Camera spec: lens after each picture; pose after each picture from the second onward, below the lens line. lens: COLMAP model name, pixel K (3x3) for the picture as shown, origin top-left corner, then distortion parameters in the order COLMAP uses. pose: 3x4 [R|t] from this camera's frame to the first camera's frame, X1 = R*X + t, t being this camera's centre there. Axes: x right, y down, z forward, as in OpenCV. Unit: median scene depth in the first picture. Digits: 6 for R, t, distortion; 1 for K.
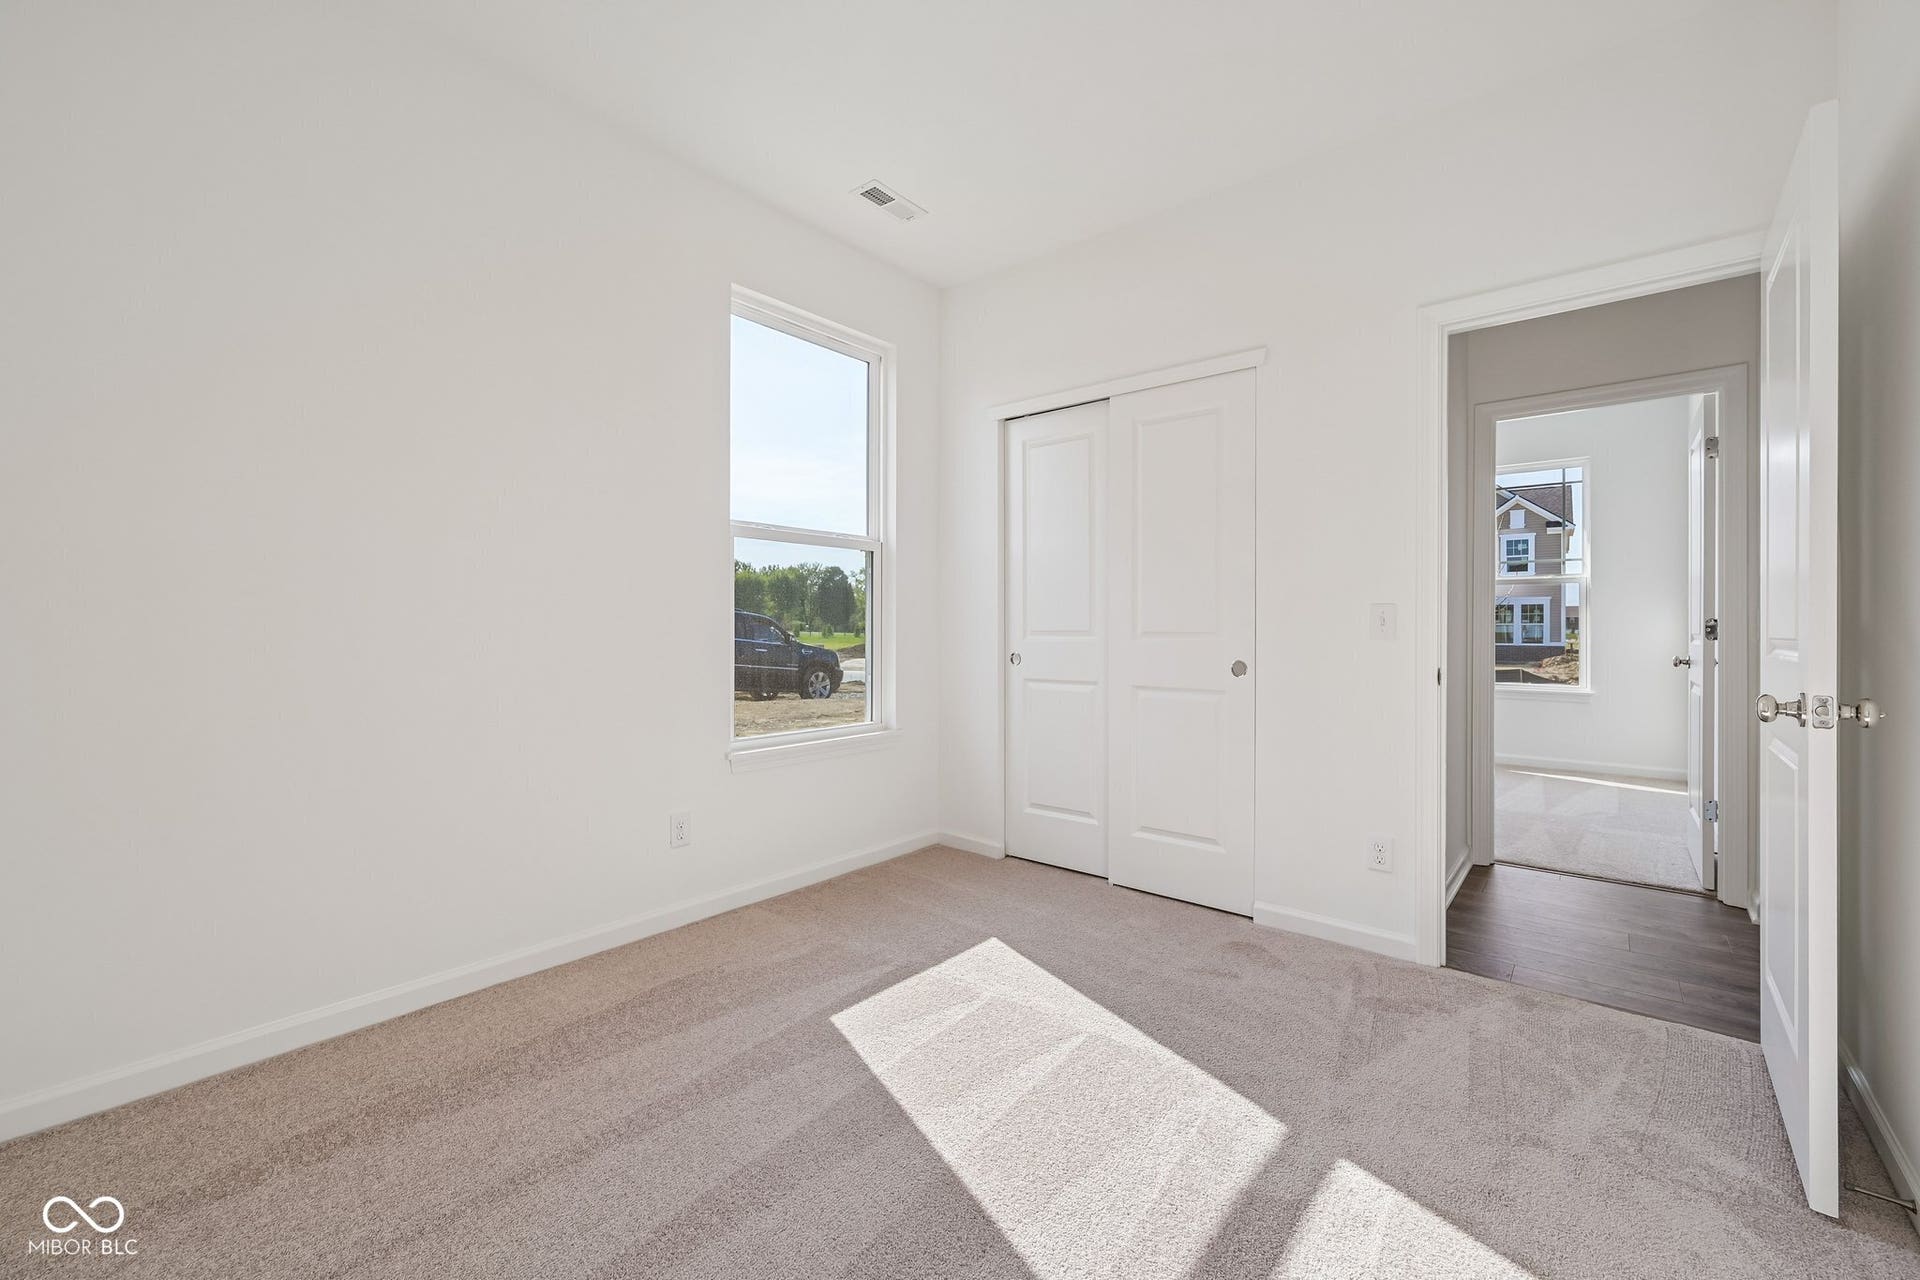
lens RADIAL K [[785.7, 0, 961.1], [0, 785.7, 623.0], [0, 0, 1]] dist [0.000503, 0.000044]
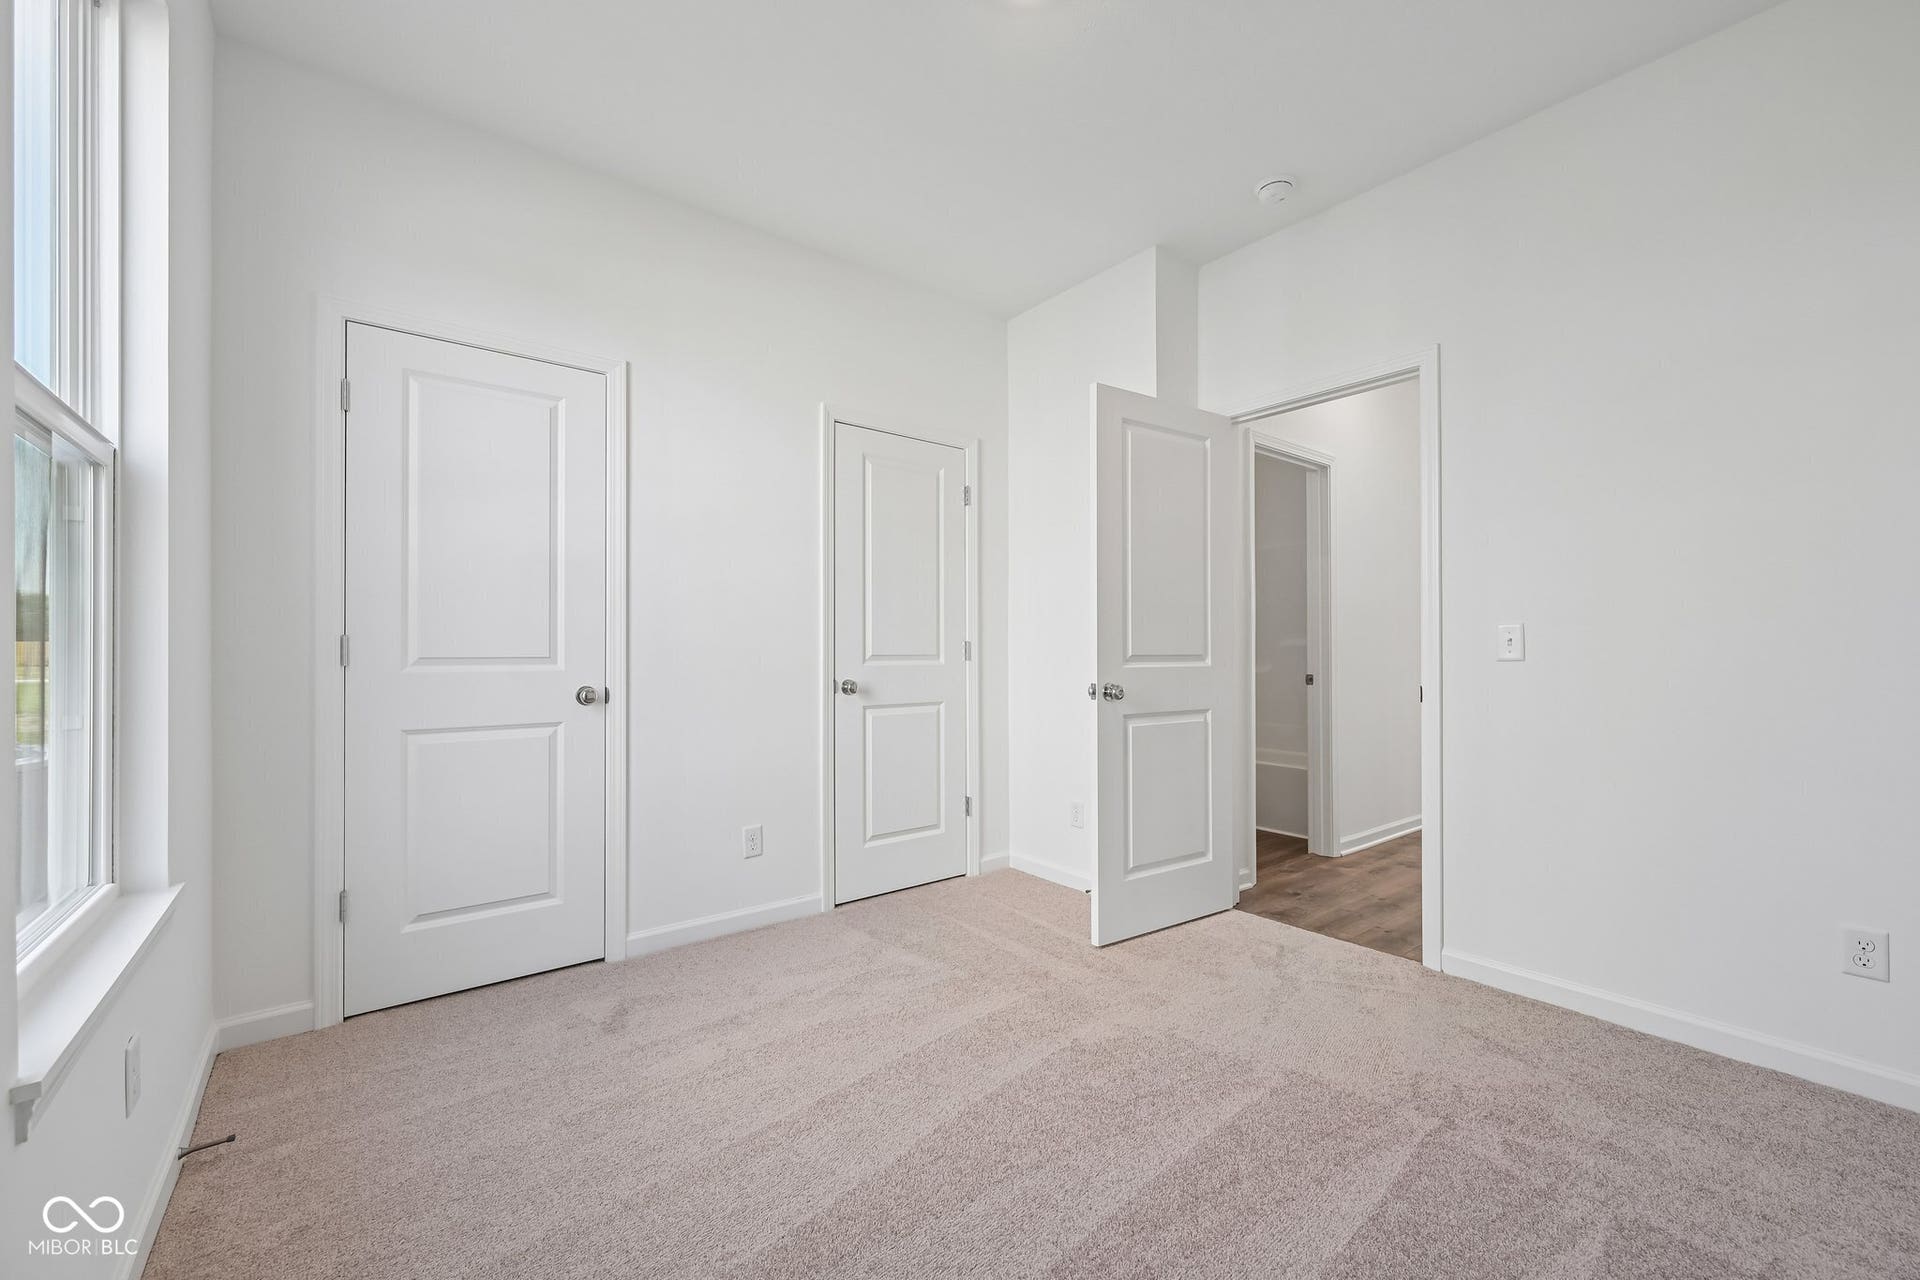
lens RADIAL K [[772.9, 0, 960.0], [0, 772.9, 640.0], [0, 0, 1]] dist [0.001330, 0.000161]
pose [[0.205828, 0.005780, 0.978571, -0.450801], [0.001526, 0.999979, -0.006228, -0.000646], [-0.978587, 0.002775, 0.205815, 0.386366]]
